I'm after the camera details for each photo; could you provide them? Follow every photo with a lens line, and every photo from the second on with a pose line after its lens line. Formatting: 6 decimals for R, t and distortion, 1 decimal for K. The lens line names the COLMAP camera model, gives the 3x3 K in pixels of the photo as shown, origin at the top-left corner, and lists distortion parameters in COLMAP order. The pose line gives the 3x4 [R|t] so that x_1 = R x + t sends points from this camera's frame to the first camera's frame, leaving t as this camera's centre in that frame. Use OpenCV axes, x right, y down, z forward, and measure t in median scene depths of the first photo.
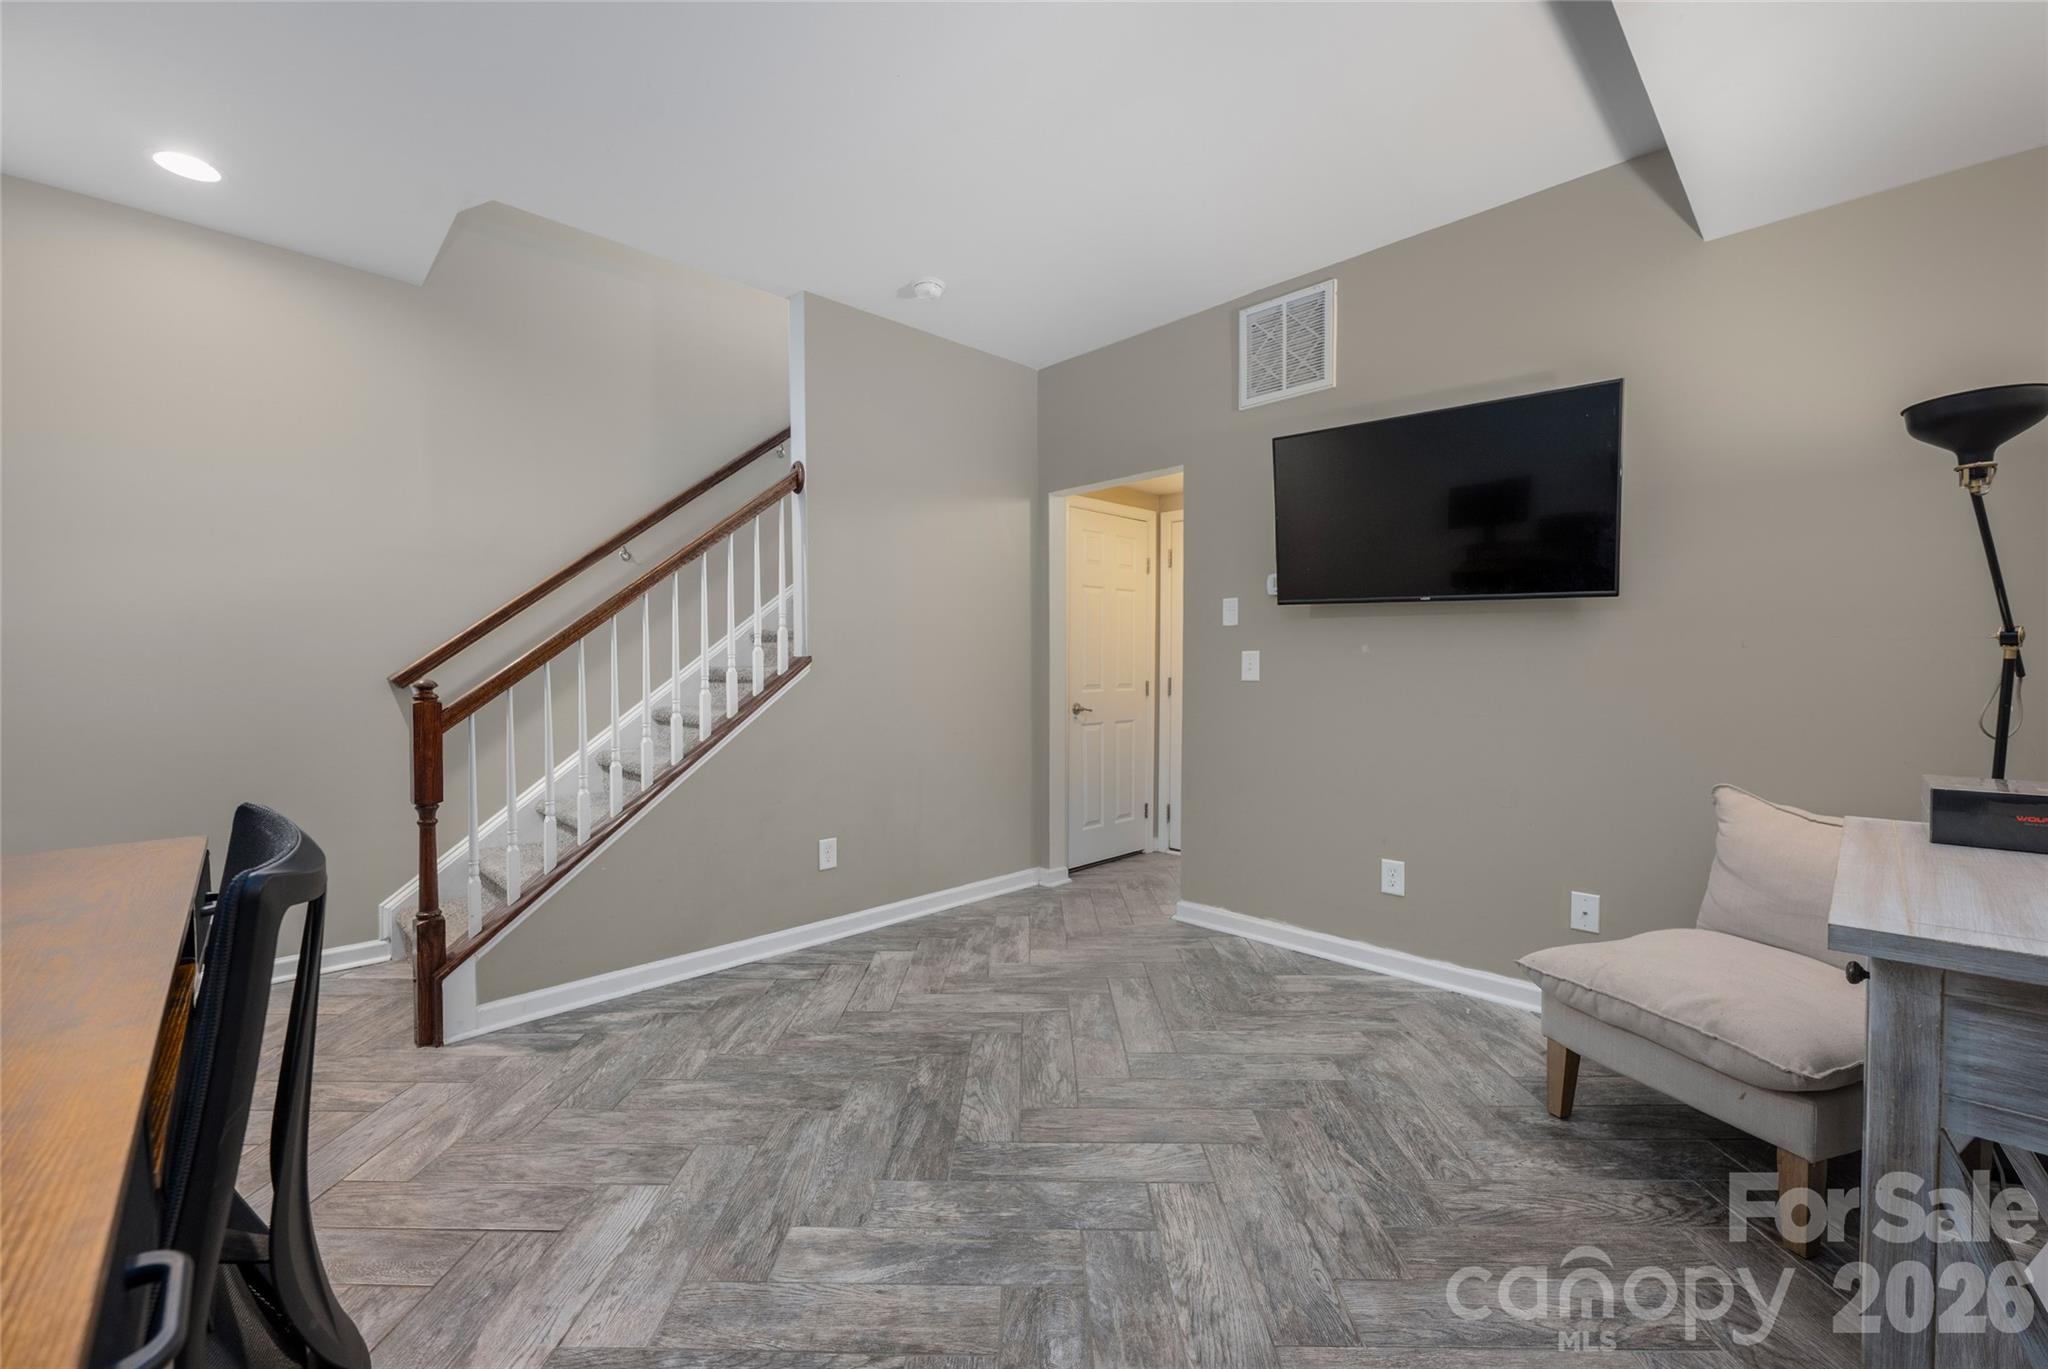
lens RADIAL K [[821.6, 0, 1000.3], [0, 821.6, 682.1], [0, 0, 1]] dist [-0.000252, -0.000063]
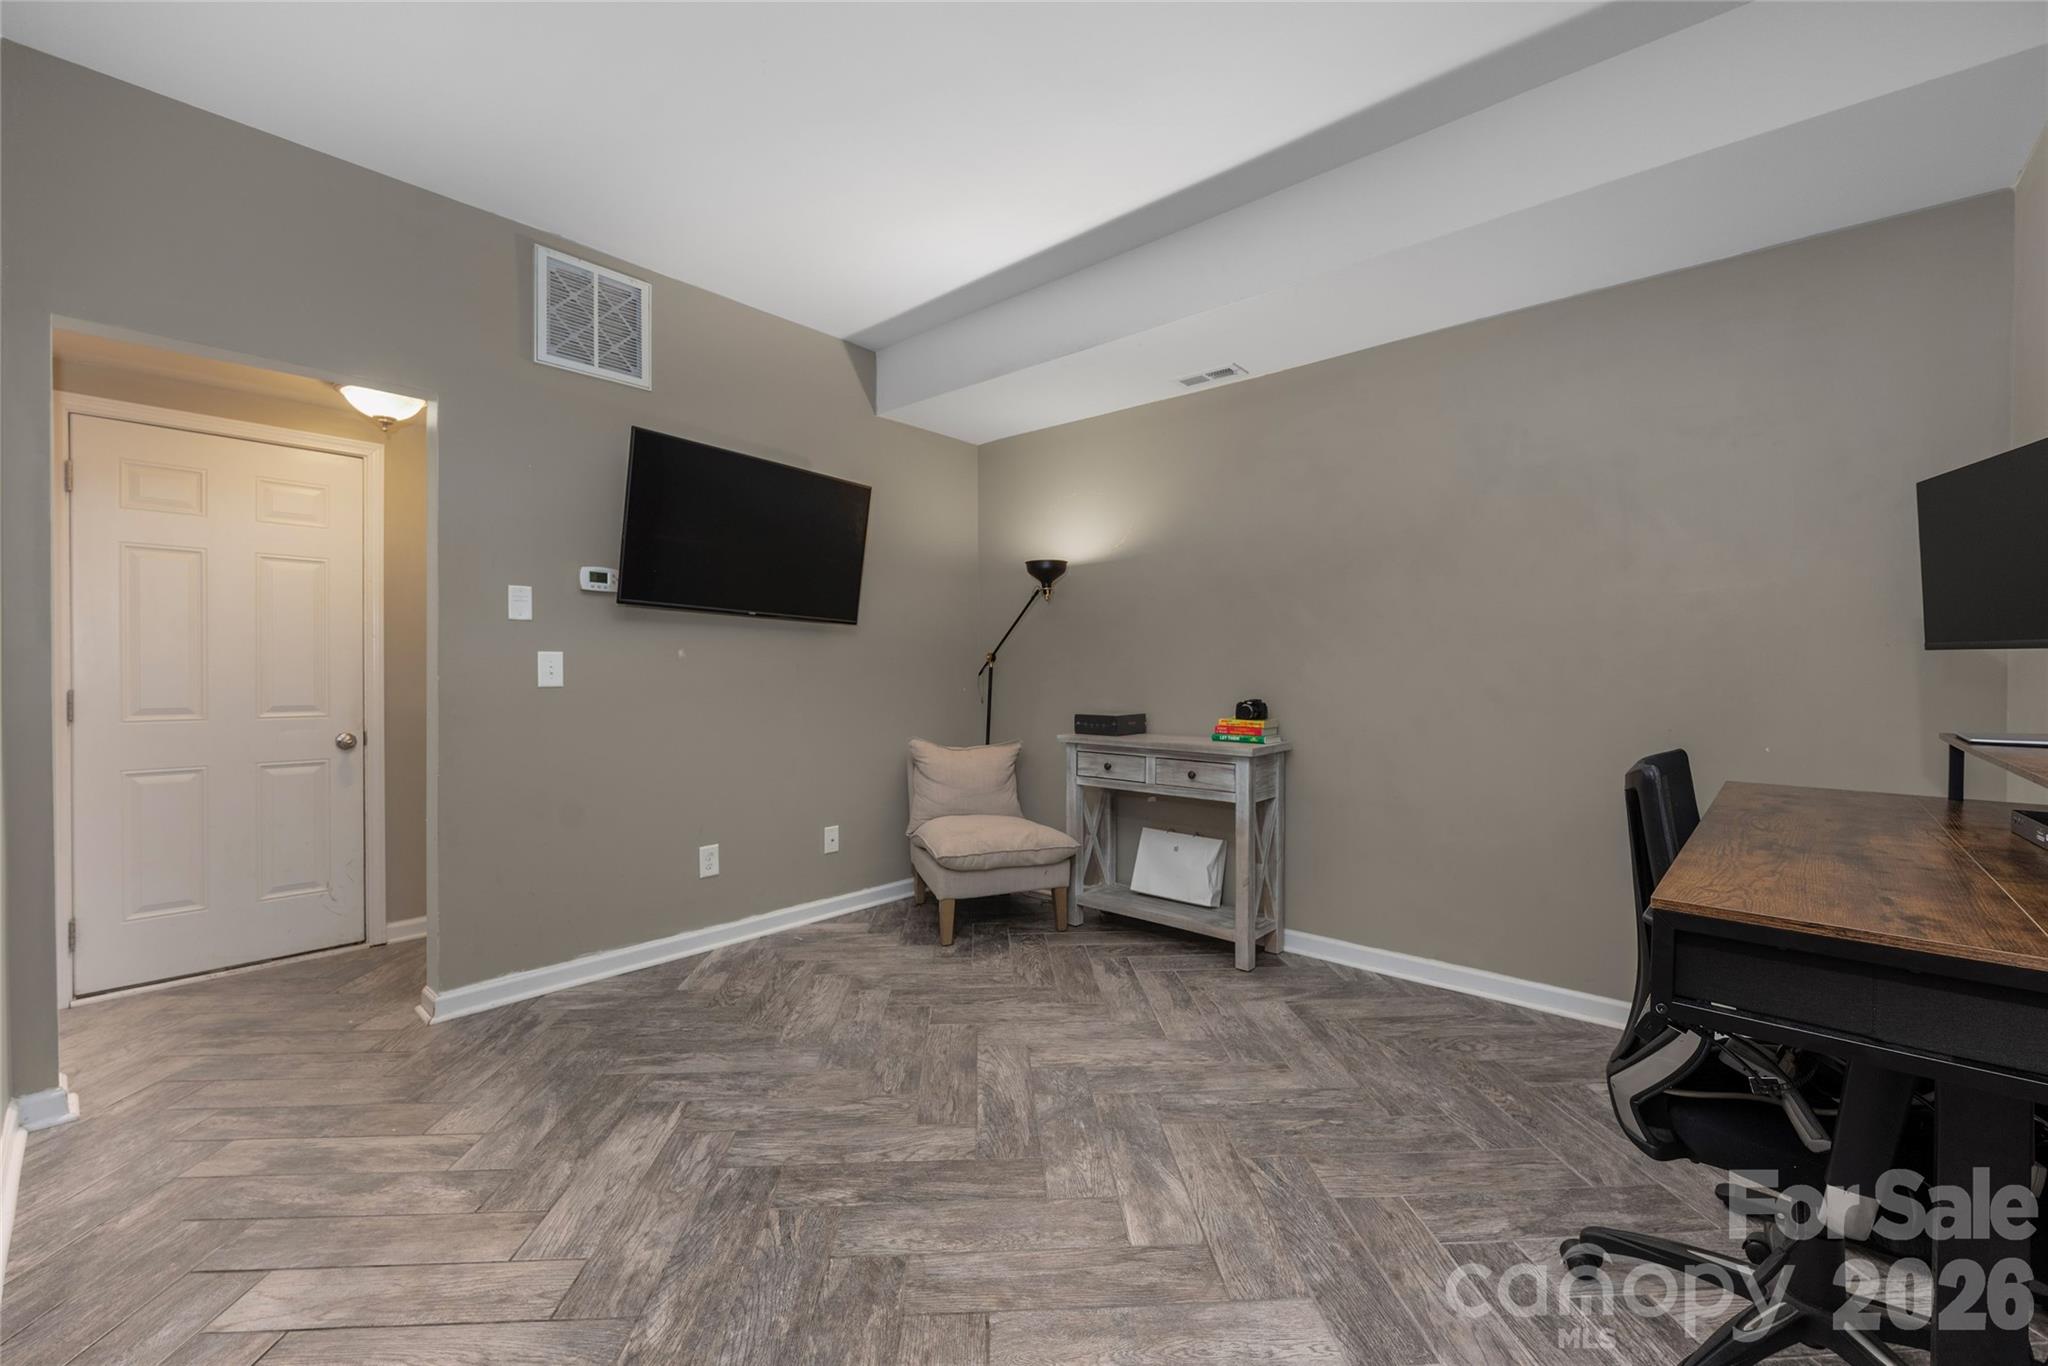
lens RADIAL K [[842.2, 0, 1025.9], [0, 842.2, 675.1], [0, 0, 1]] dist [-0.000592, 0.000040]
pose [[-0.086445, -0.002760, 0.996253, -0.945822], [0.019439, 0.999801, 0.004457, -0.012991], [-0.996067, 0.019751, -0.086374, 0.919073]]
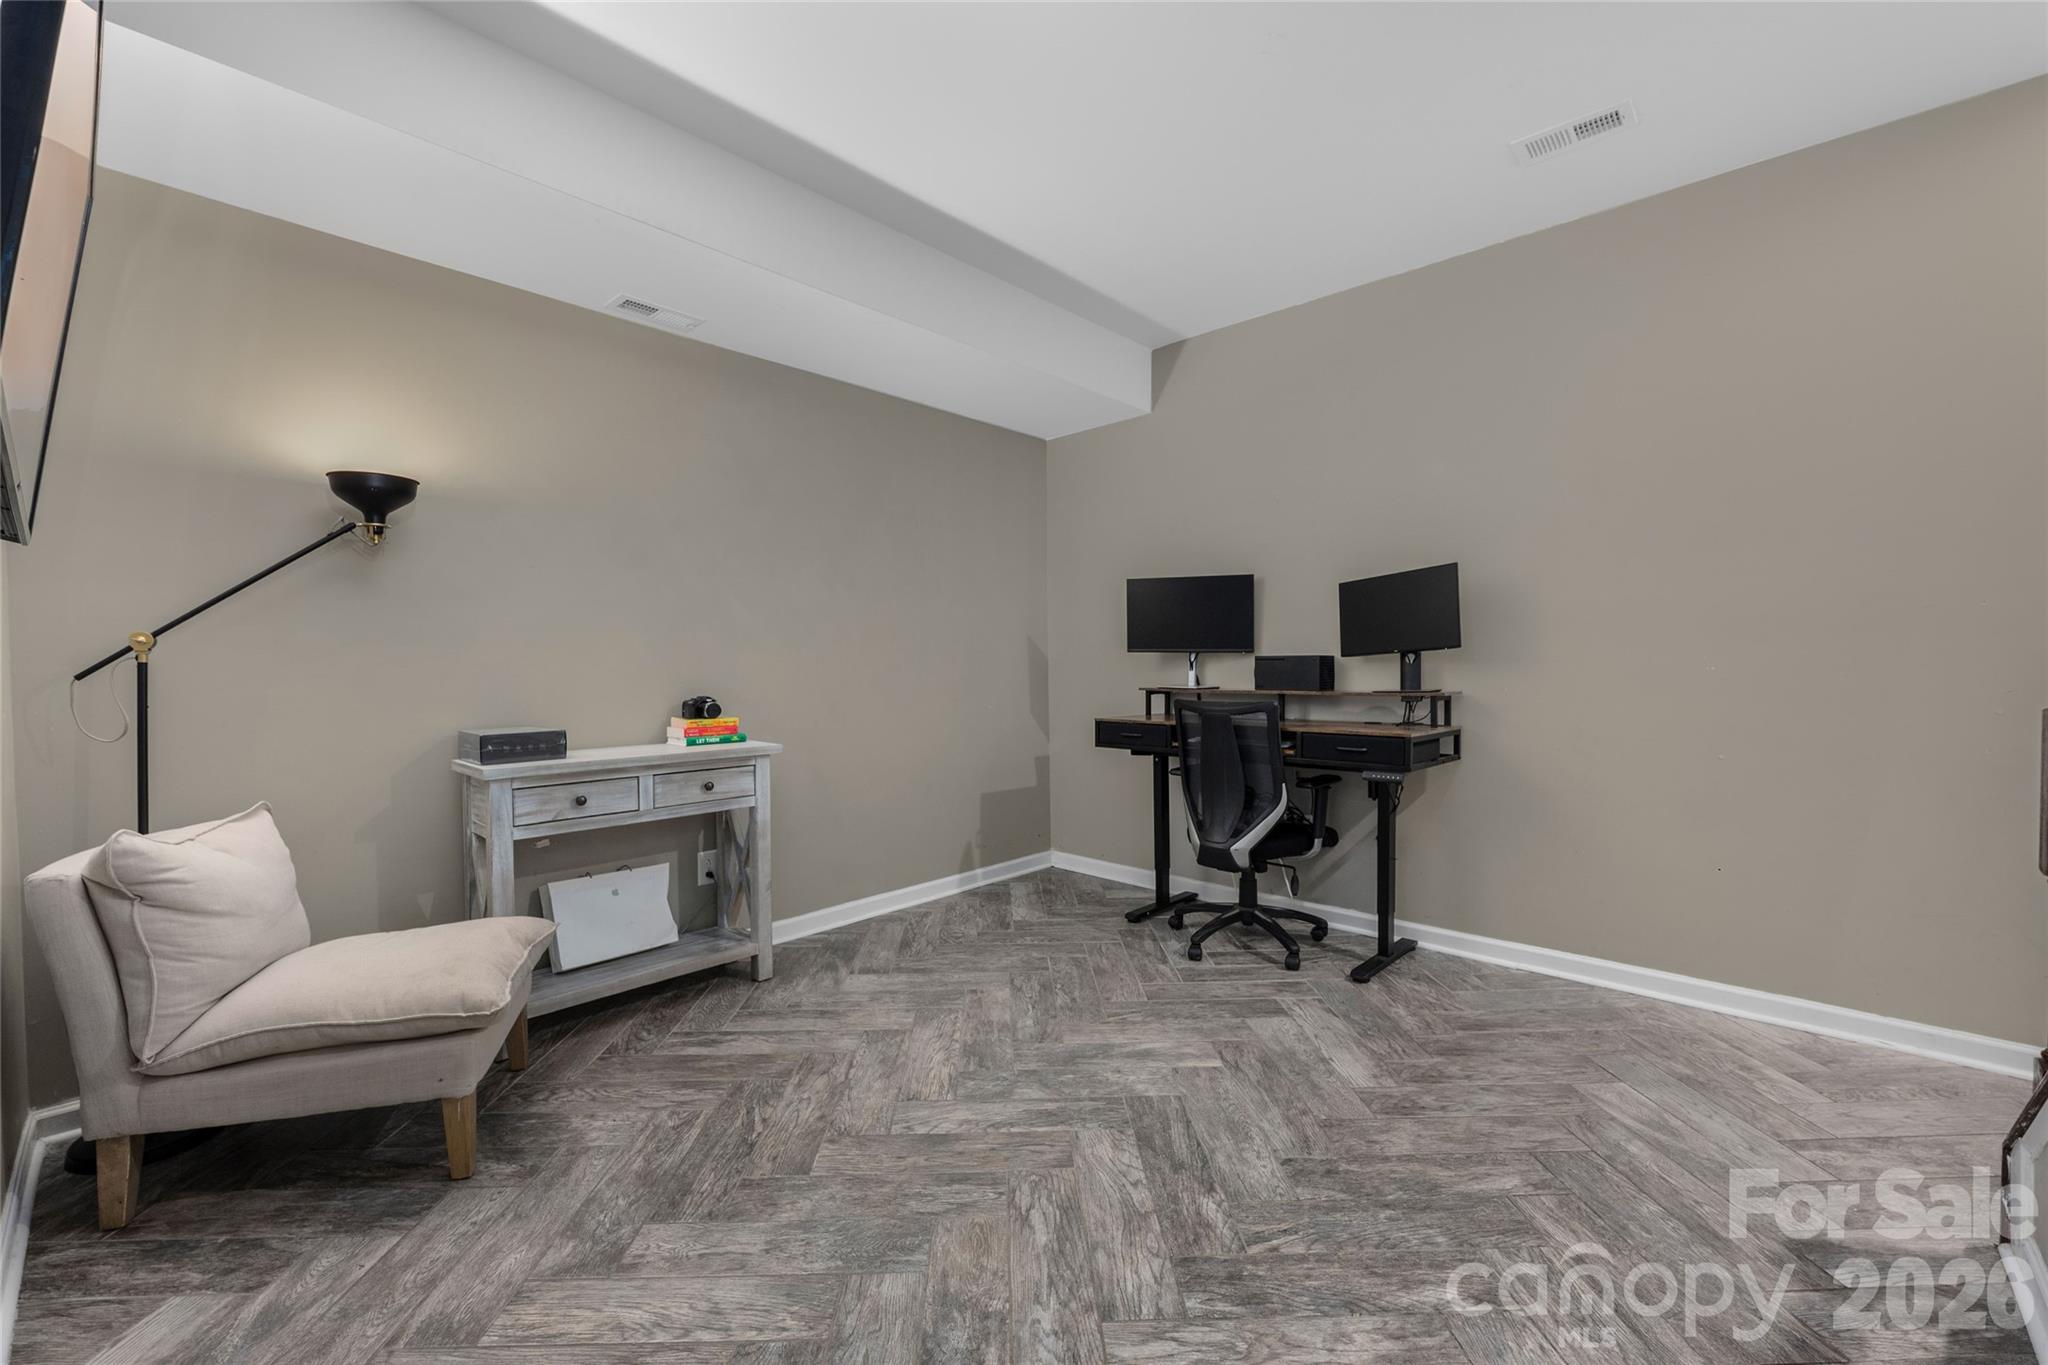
lens RADIAL K [[841.0, 0, 1024.0], [0, 841.0, 682.5], [0, 0, 1]] dist [-0.001555, -0.000022]
pose [[-0.997290, 0.010823, -0.072768, 0.133499], [0.007649, 0.999013, 0.043744, -0.033697], [0.073169, 0.043069, -0.996389, 1.808273]]
